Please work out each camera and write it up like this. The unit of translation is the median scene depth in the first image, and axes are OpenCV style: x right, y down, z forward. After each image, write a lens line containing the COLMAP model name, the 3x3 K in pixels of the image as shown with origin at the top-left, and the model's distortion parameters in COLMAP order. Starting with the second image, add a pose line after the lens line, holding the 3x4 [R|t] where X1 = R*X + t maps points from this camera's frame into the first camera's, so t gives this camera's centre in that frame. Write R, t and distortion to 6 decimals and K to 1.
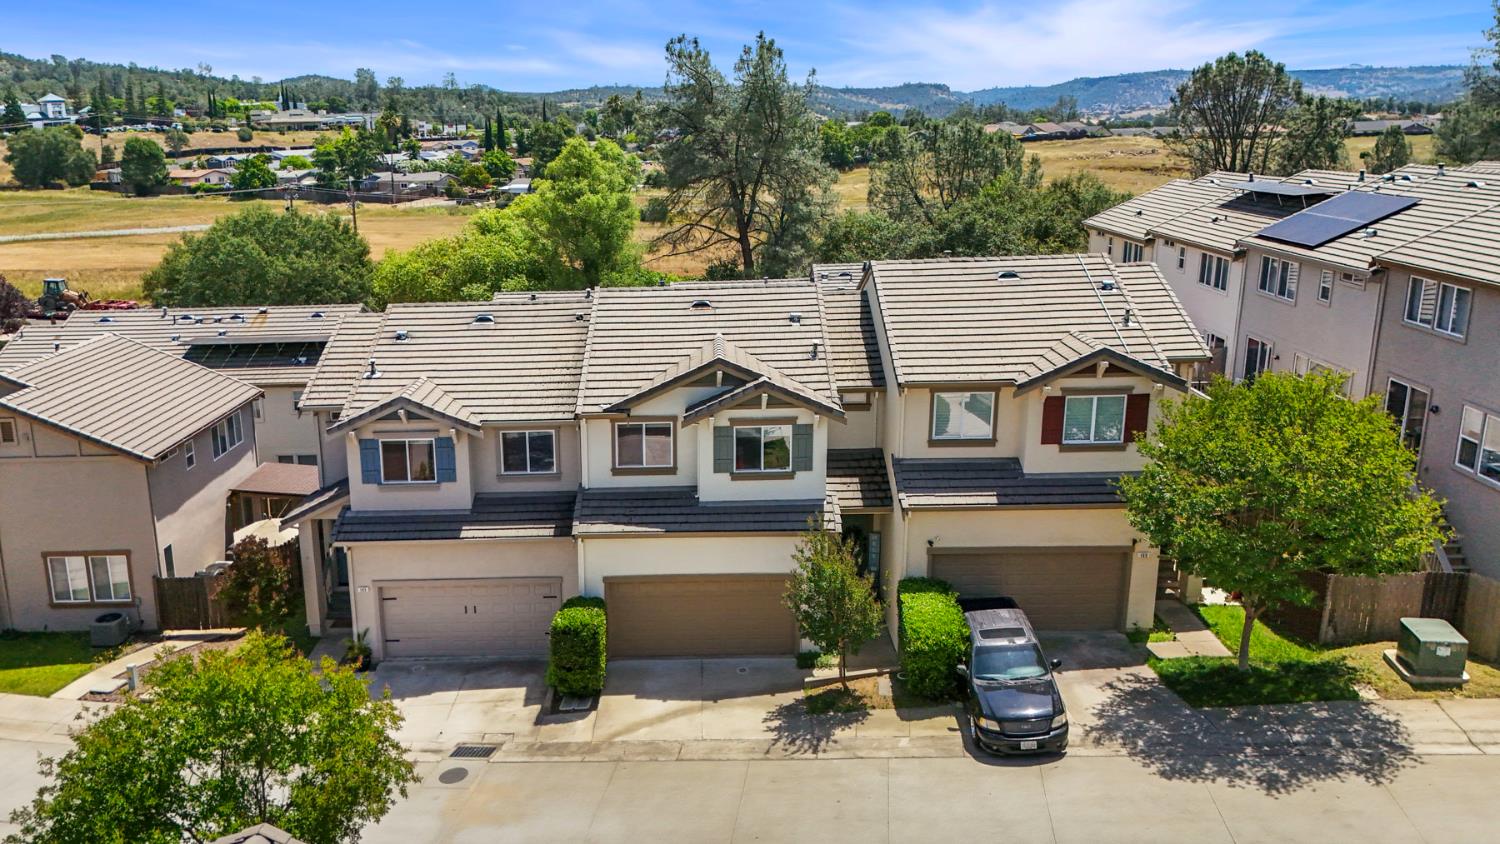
lens RADIAL K [[1131.8, 0, 692.6], [0, 1131.8, 417.7], [0, 0, 1]] dist [0.061006, -0.051946]
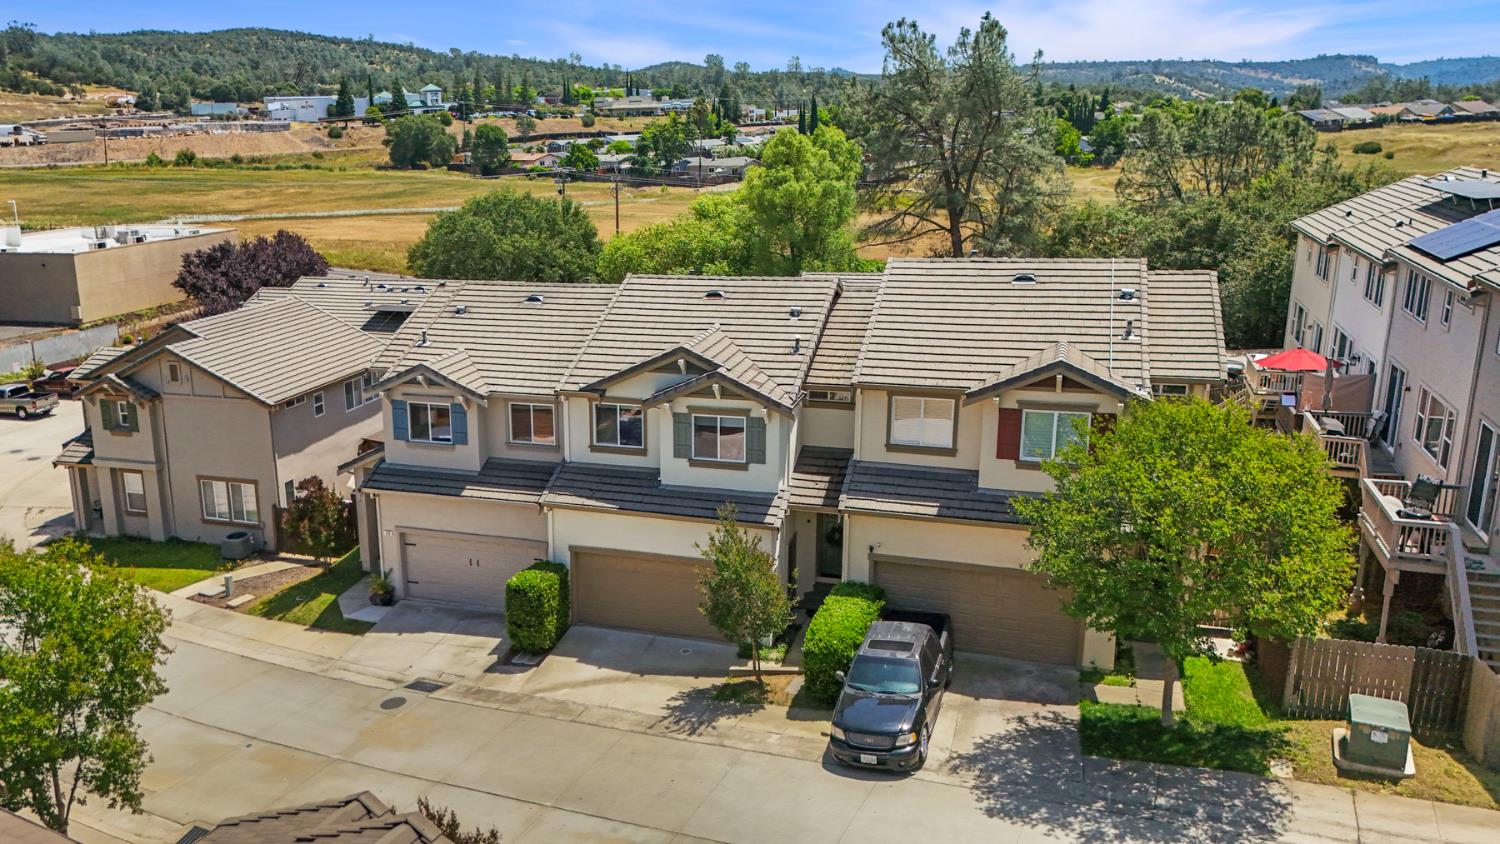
lens RADIAL K [[1143.7, 0, 662.1], [0, 1143.7, 415.2], [0, 0, 1]] dist [0.071550, -0.053423]
pose [[0.947694, 0.080245, -0.308930, 0.317545], [-0.077442, 0.996768, 0.021349, -0.010736], [0.309645, 0.003692, 0.950845, 0.004658]]
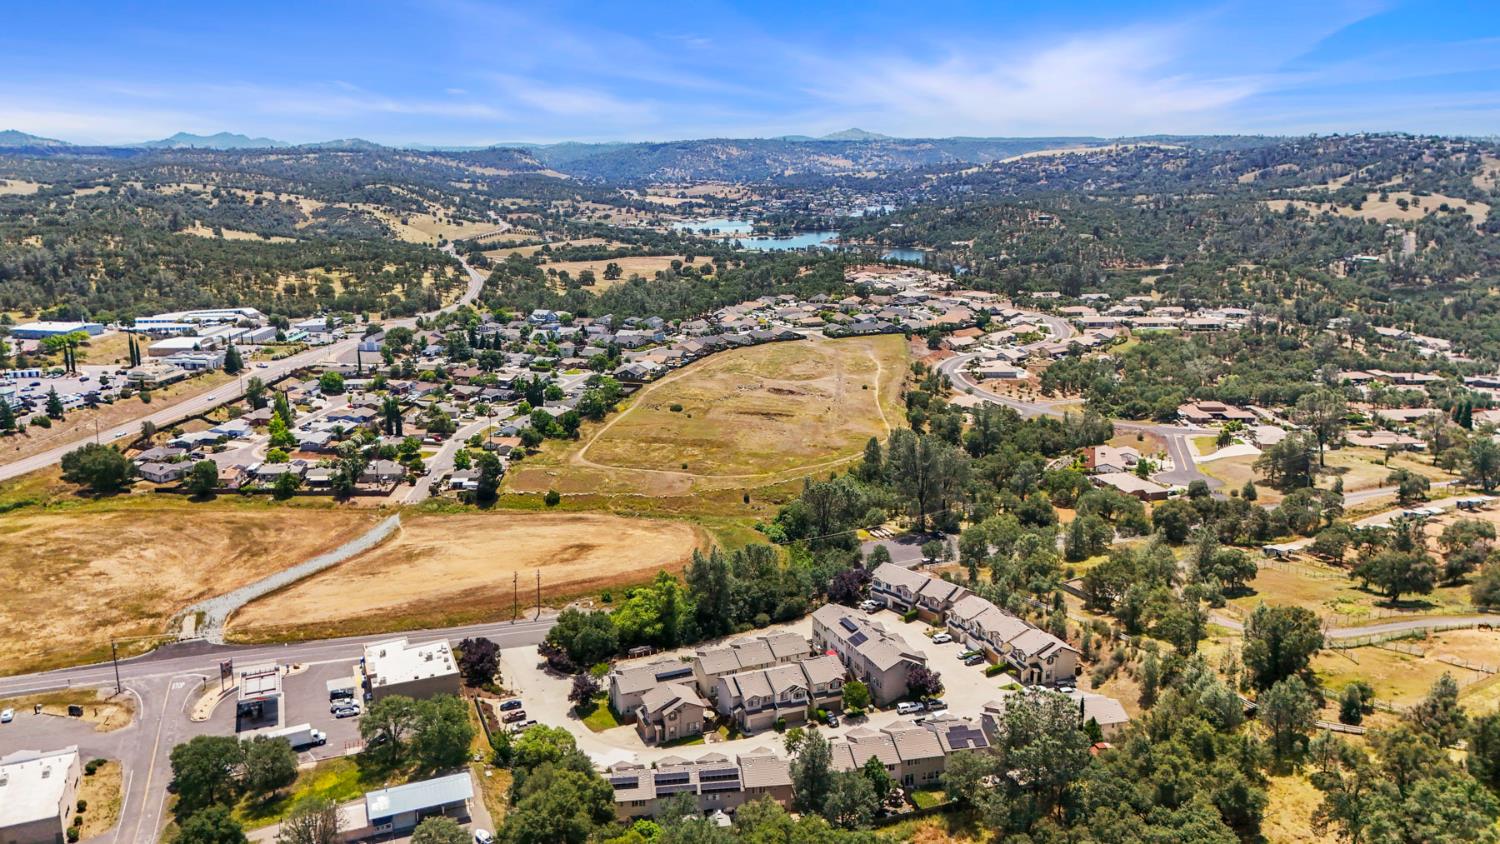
lens RADIAL K [[1217.5, 0, 714.6], [0, 1217.5, 429.2], [0, 0, 1]] dist [0.105797, -0.166457]
pose [[0.930832, -0.093035, 0.353408, -3.209208], [0.092869, 0.995525, 0.017469, -1.950386], [-0.353452, 0.016560, 0.935306, -6.572495]]
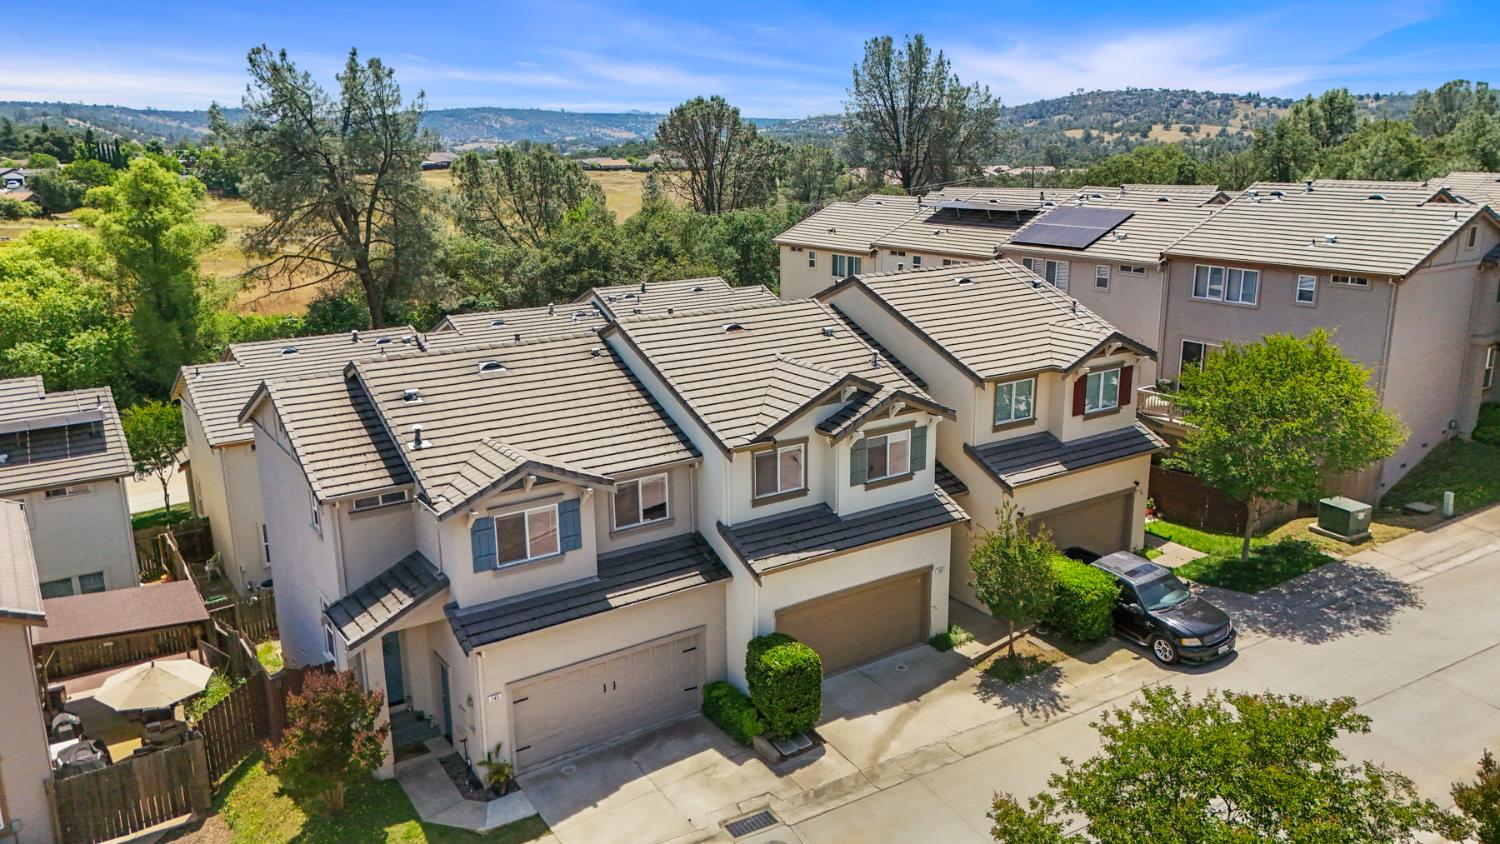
lens RADIAL K [[1072.8, 0, 799.6], [0, 1072.8, 423.7], [0, 0, 1]] dist [0.036884, -0.002522]
pose [[0.808491, -0.132485, 0.573402, -0.550899], [0.136543, 0.989972, 0.036210, -0.047192], [-0.572450, 0.049019, 0.818473, 0.221691]]
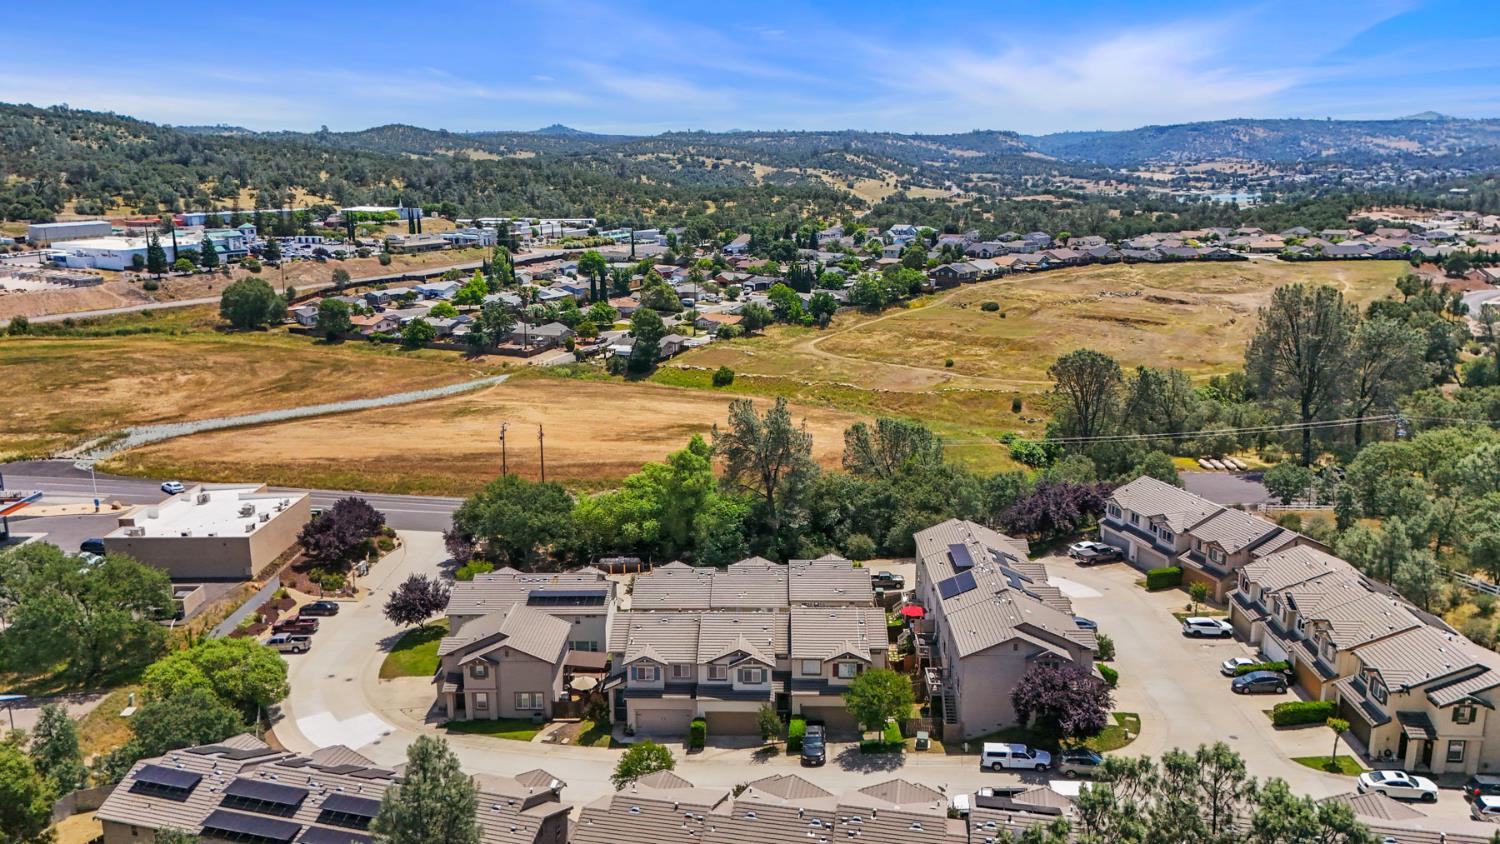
lens RADIAL K [[1180.7, 0, 683.1], [0, 1180.7, 421.0], [0, 0, 1]] dist [0.065866, -0.060098]
pose [[0.997582, 0.002325, -0.069461, 0.096379], [-0.003433, 0.999869, -0.015836, -0.655432], [0.069415, 0.016036, 0.997459, -2.490269]]
